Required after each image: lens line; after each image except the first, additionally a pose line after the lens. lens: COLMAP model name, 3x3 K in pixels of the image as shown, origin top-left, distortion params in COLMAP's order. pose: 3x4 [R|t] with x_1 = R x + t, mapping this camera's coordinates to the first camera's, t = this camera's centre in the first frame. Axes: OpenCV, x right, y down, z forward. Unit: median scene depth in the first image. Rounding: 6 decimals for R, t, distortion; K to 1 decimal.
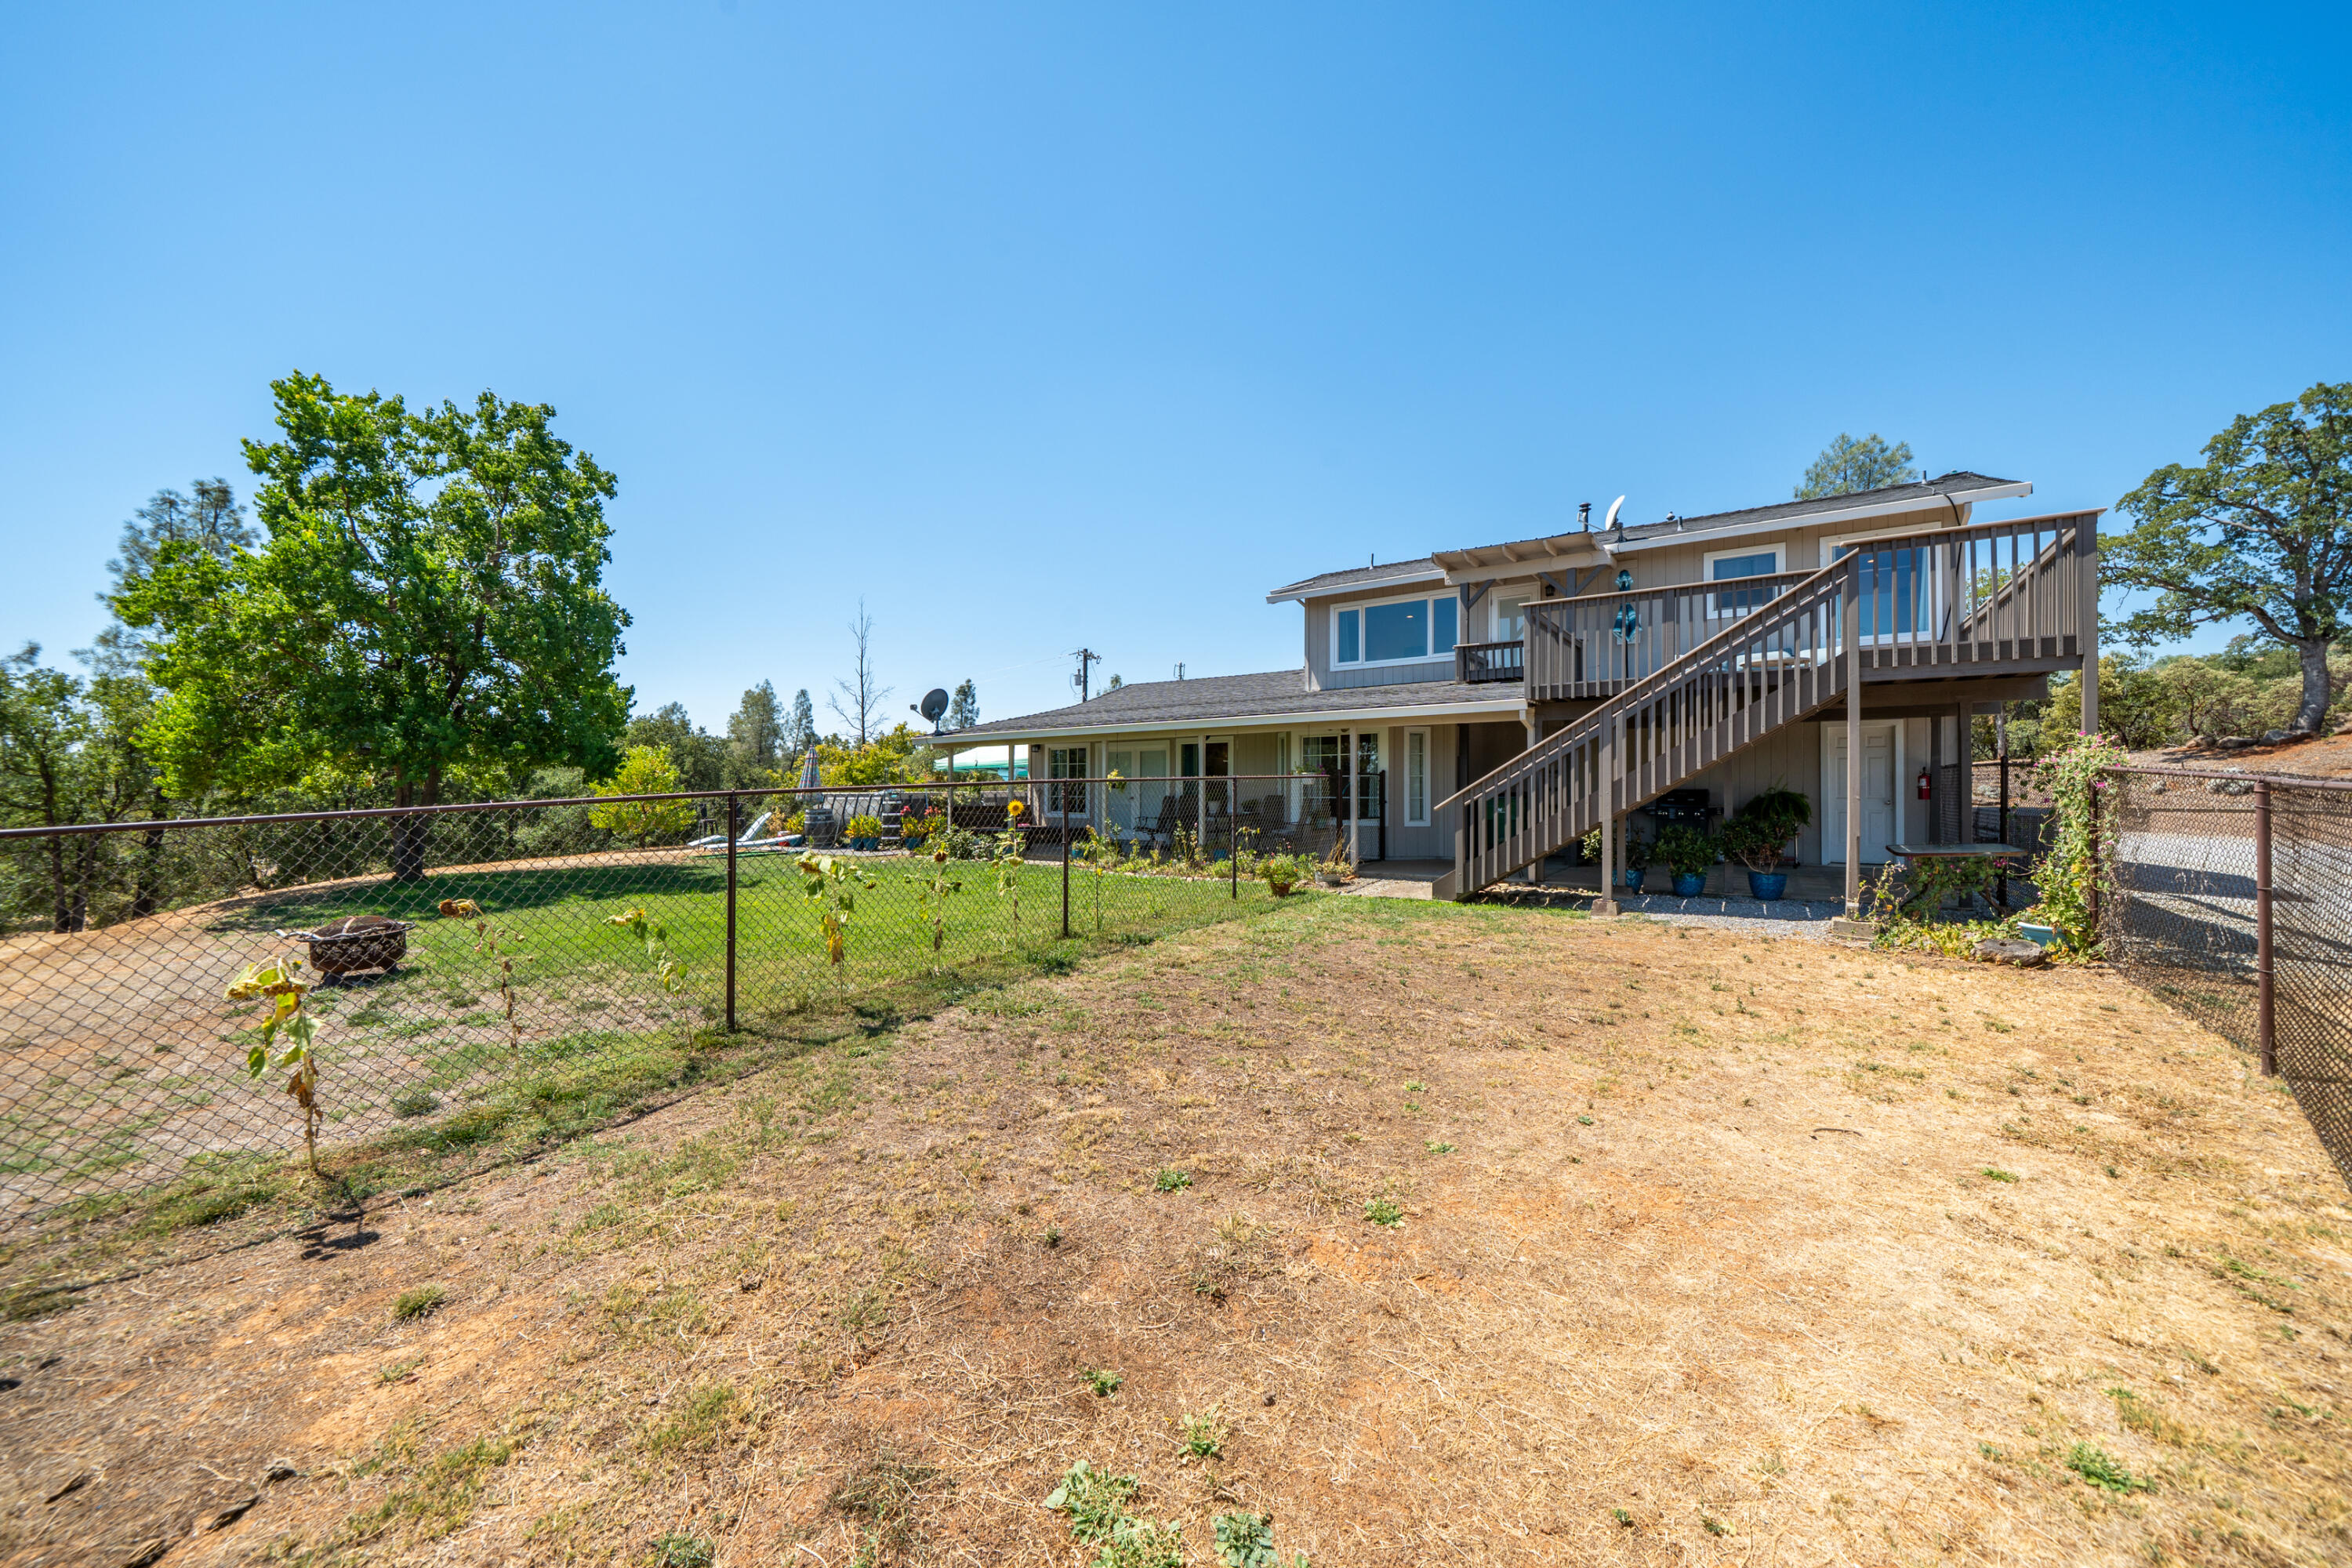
lens RADIAL K [[868.7, 0, 1176.0], [0, 868.7, 784.0], [0, 0, 1]] dist [-0.009844, 0.000153]
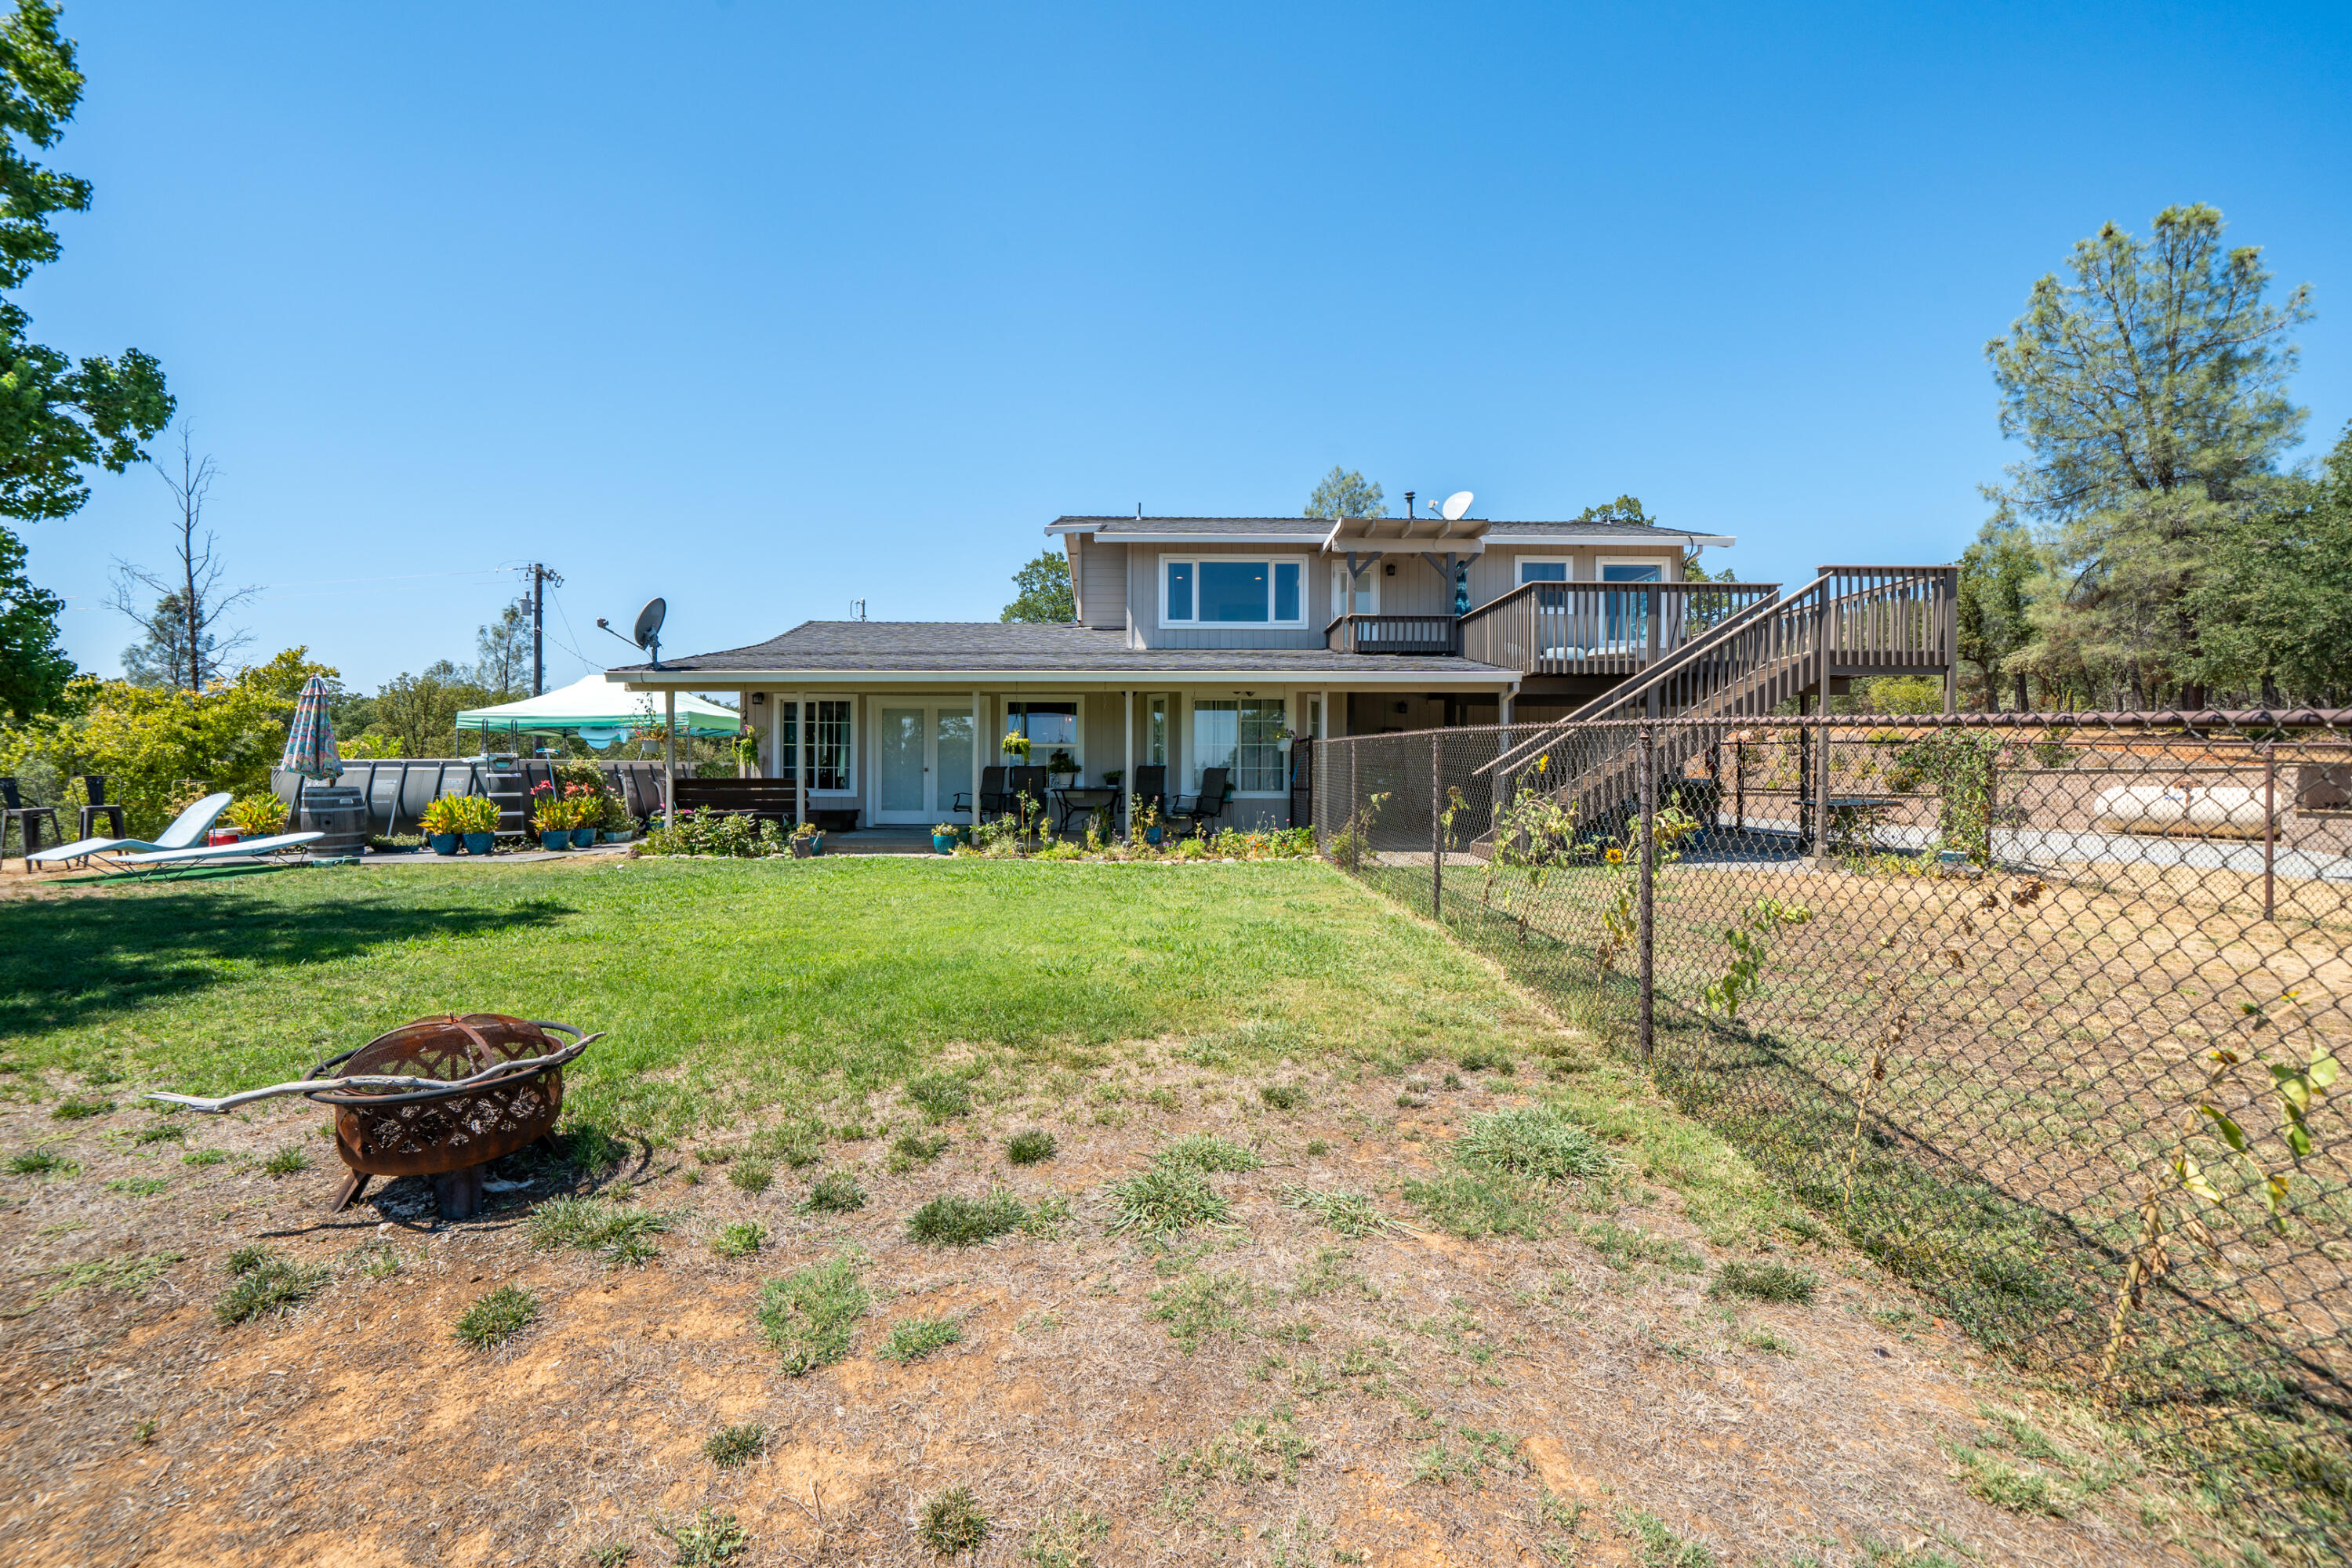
lens RADIAL K [[945.3, 0, 1176.0], [0, 945.3, 784.0], [0, 0, 1]] dist [-0.000457, 0.000220]
pose [[0.802661, -0.004672, 0.596417, -0.394070], [-0.007009, 0.999826, 0.017266, 0.014451], [-0.596394, -0.018039, 0.802489, 0.200464]]
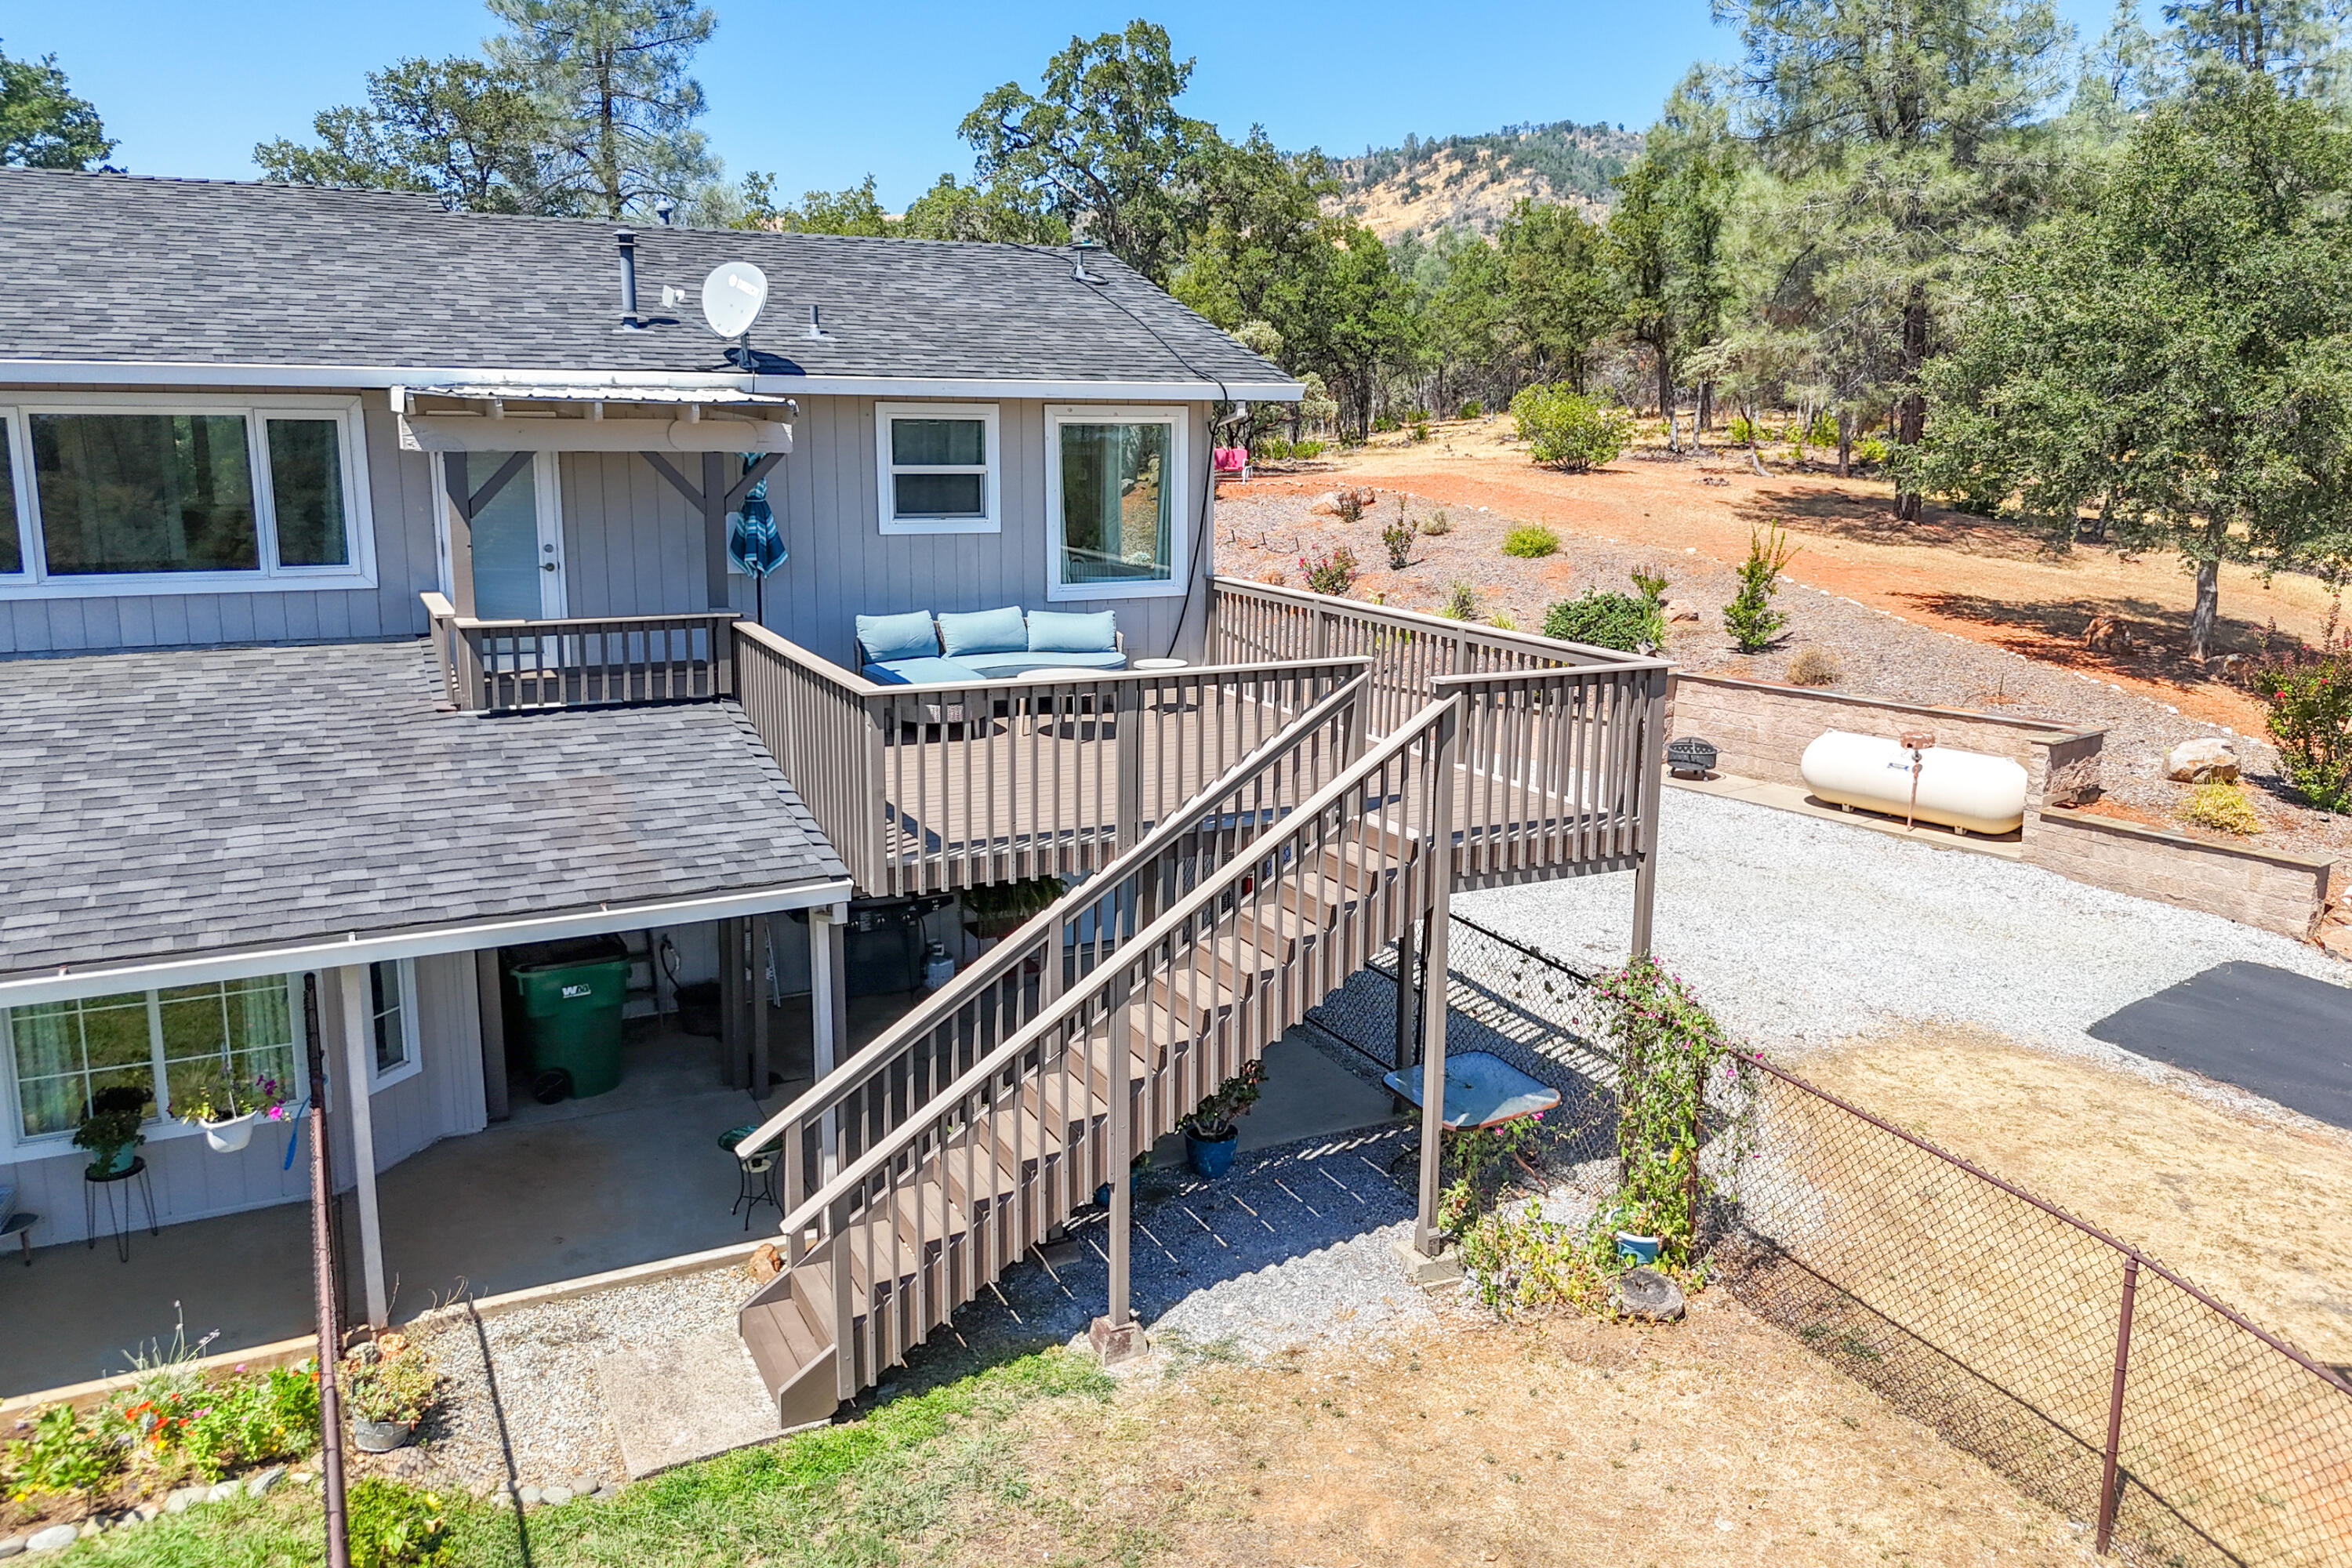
lens RADIAL K [[1746.6, 0, 1180.0], [0, 1746.6, 739.6], [0, 0, 1]] dist [0.008355, 0.000218]
pose [[0.458623, -0.167144, 0.872770, -0.186574], [-0.026472, 0.979146, 0.201426, -0.223674], [-0.888236, -0.115482, 0.444635, 0.284276]]
